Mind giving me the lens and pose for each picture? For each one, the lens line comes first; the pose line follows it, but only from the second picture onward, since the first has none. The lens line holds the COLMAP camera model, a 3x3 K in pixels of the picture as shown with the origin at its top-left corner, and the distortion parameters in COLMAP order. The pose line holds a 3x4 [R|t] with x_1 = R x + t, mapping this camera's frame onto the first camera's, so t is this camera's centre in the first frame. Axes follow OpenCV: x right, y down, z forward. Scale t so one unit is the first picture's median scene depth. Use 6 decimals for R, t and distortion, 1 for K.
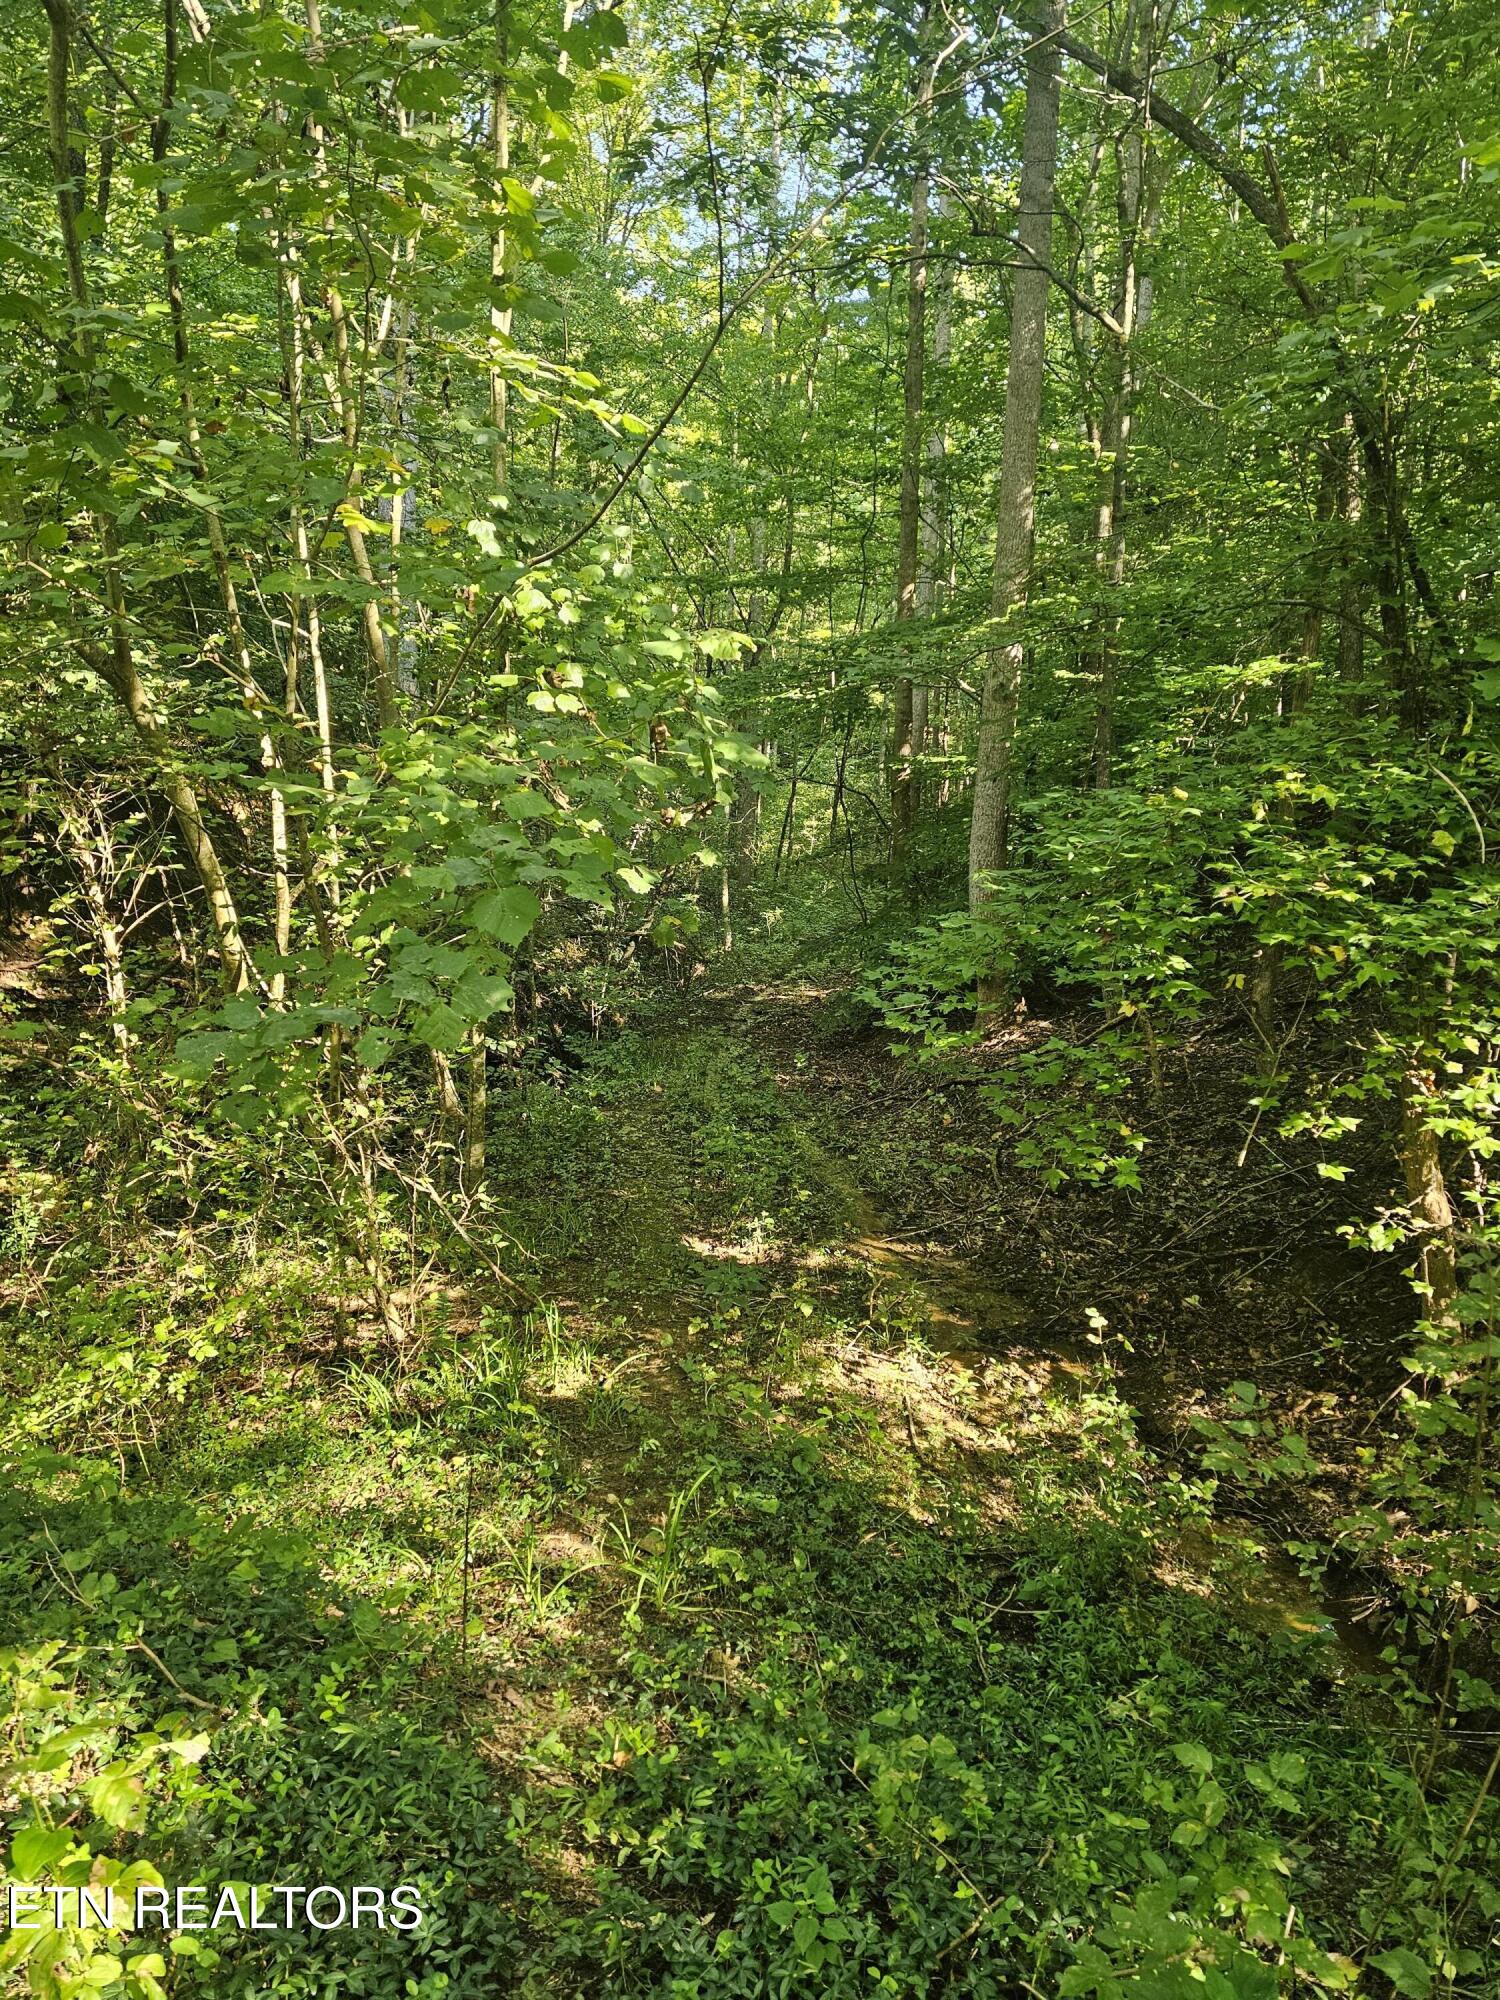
lens RADIAL K [[1323.6, 0, 750.0], [0, 1323.6, 1000.0], [0, 0, 1]] dist [0.121362, -0.119938]
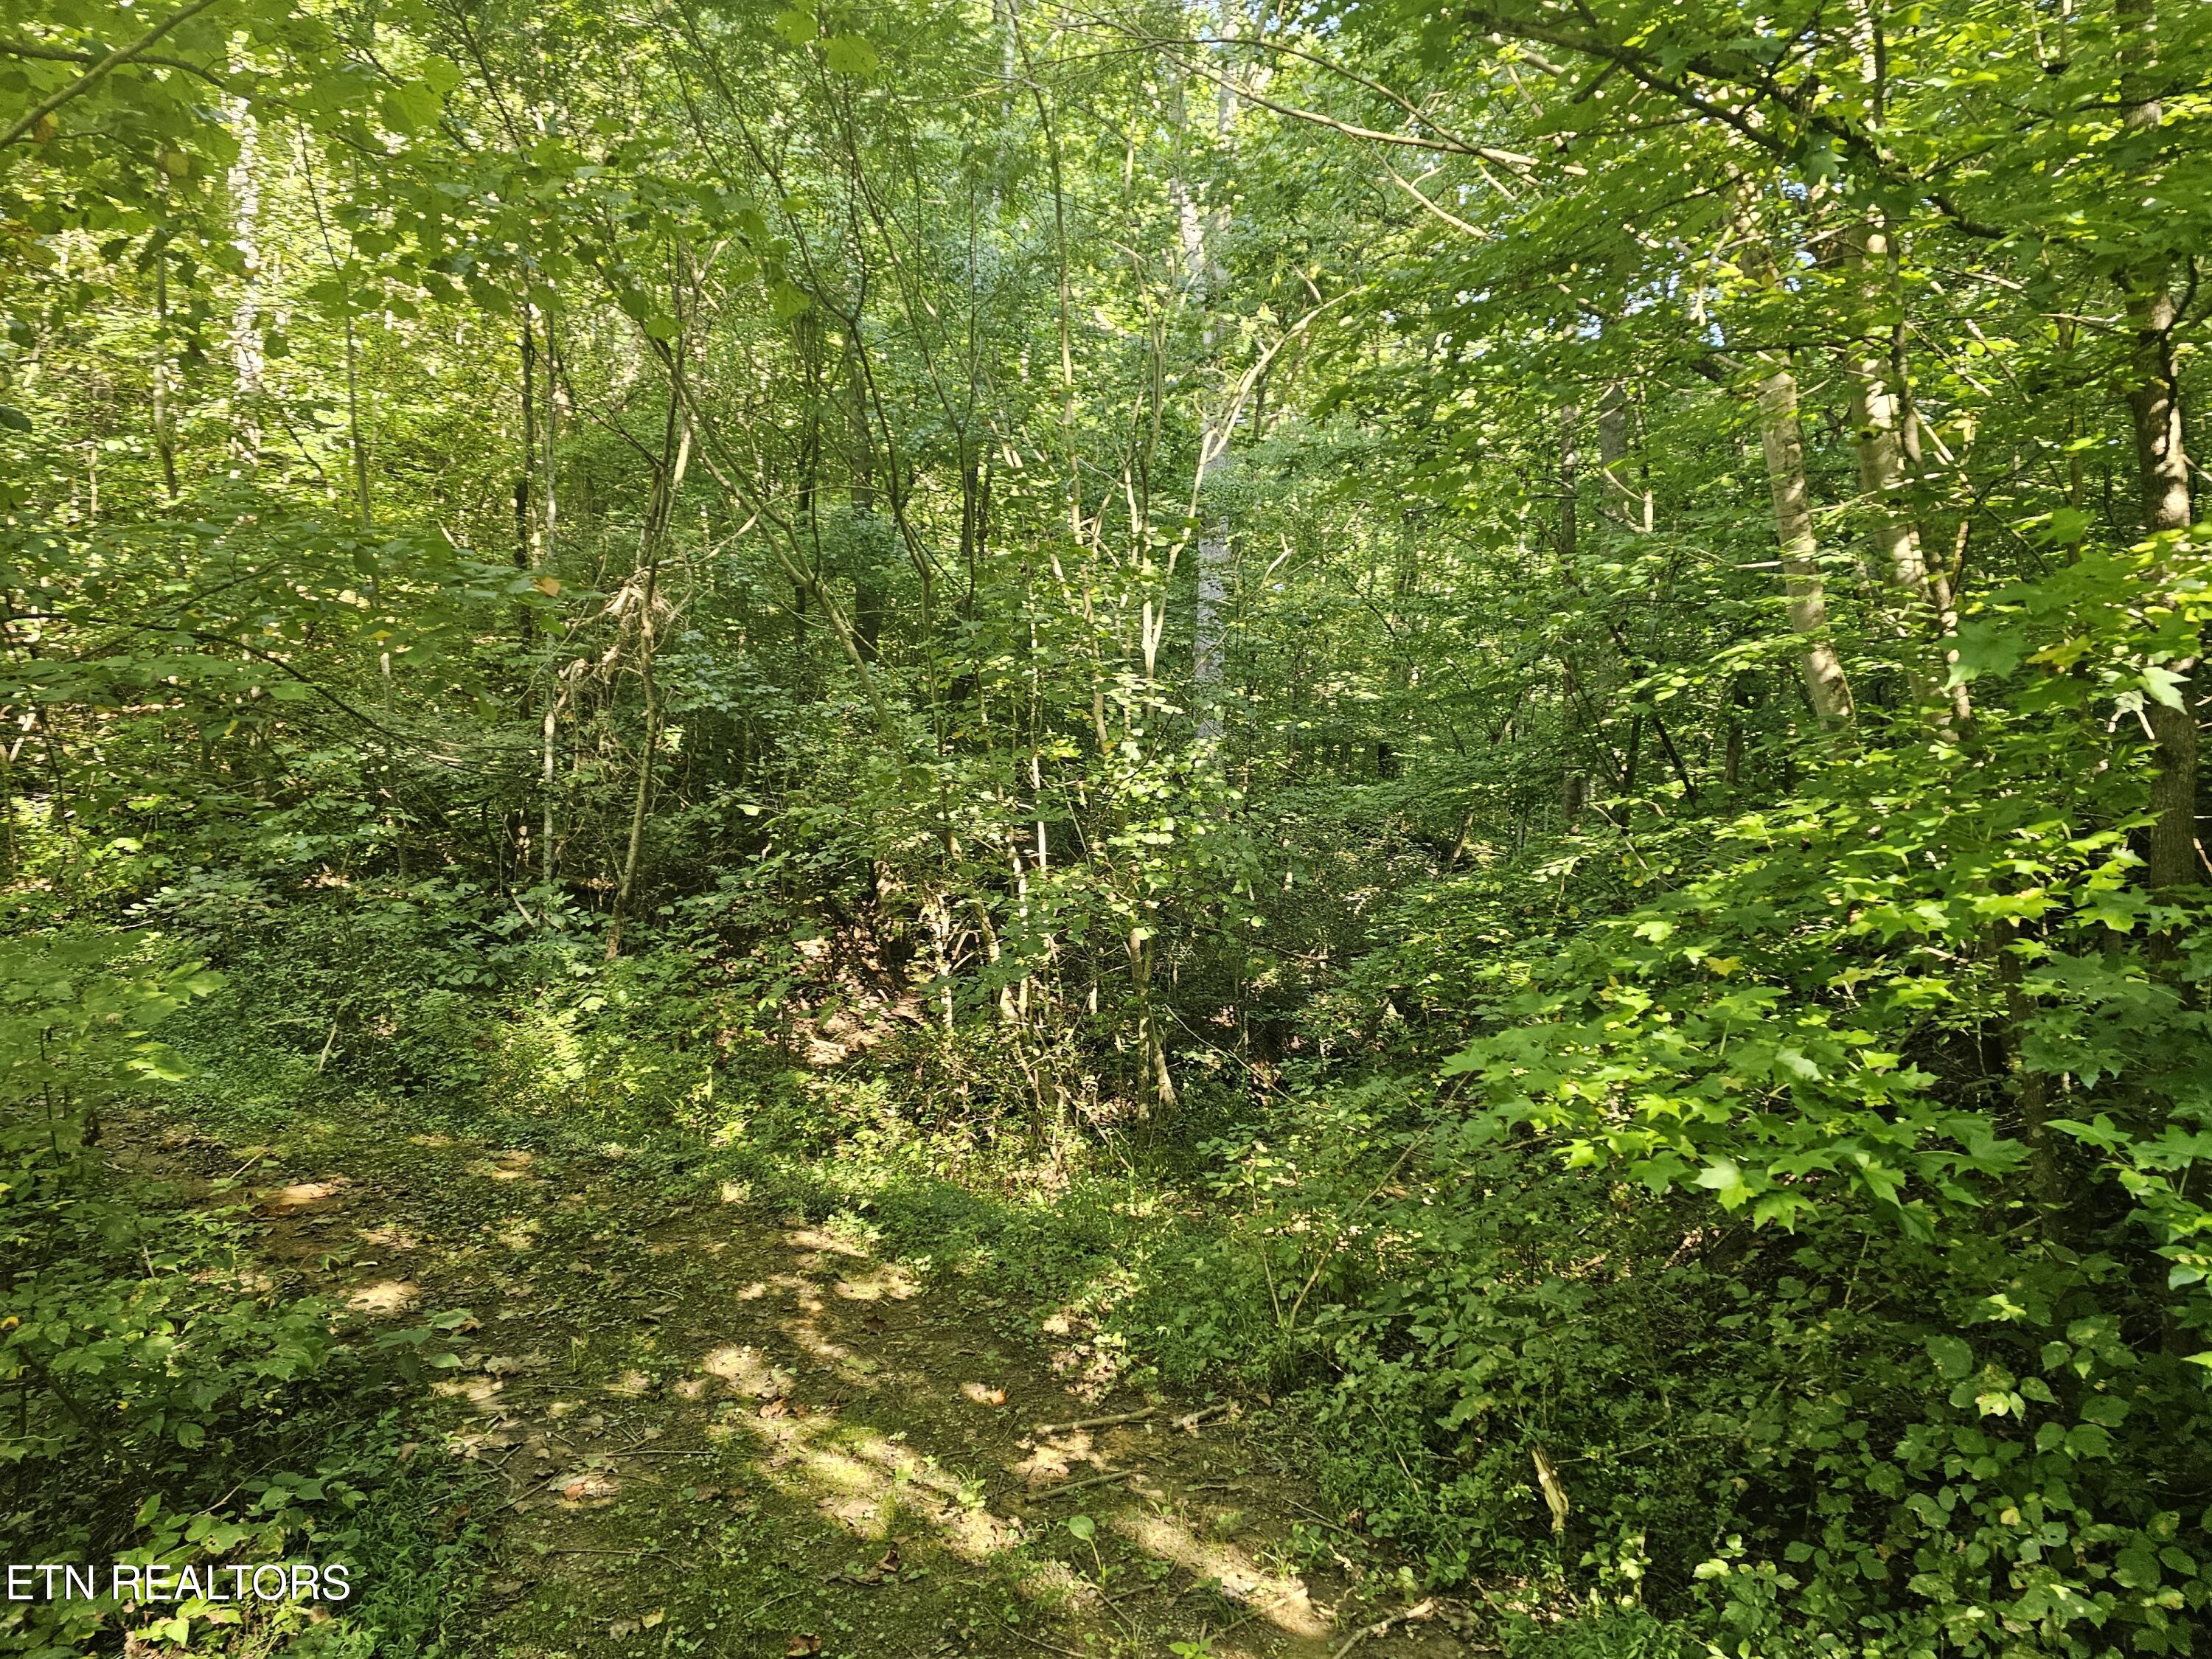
lens RADIAL K [[1463.9, 0, 1162.1], [0, 1463.9, 805.9], [0, 0, 1]] dist [0.121362, -0.119938]
pose [[0.944177, -0.038450, -0.327188, 0.446244], [-0.019620, 0.984840, -0.172354, 0.068591], [0.328855, 0.169152, 0.929108, -0.753345]]
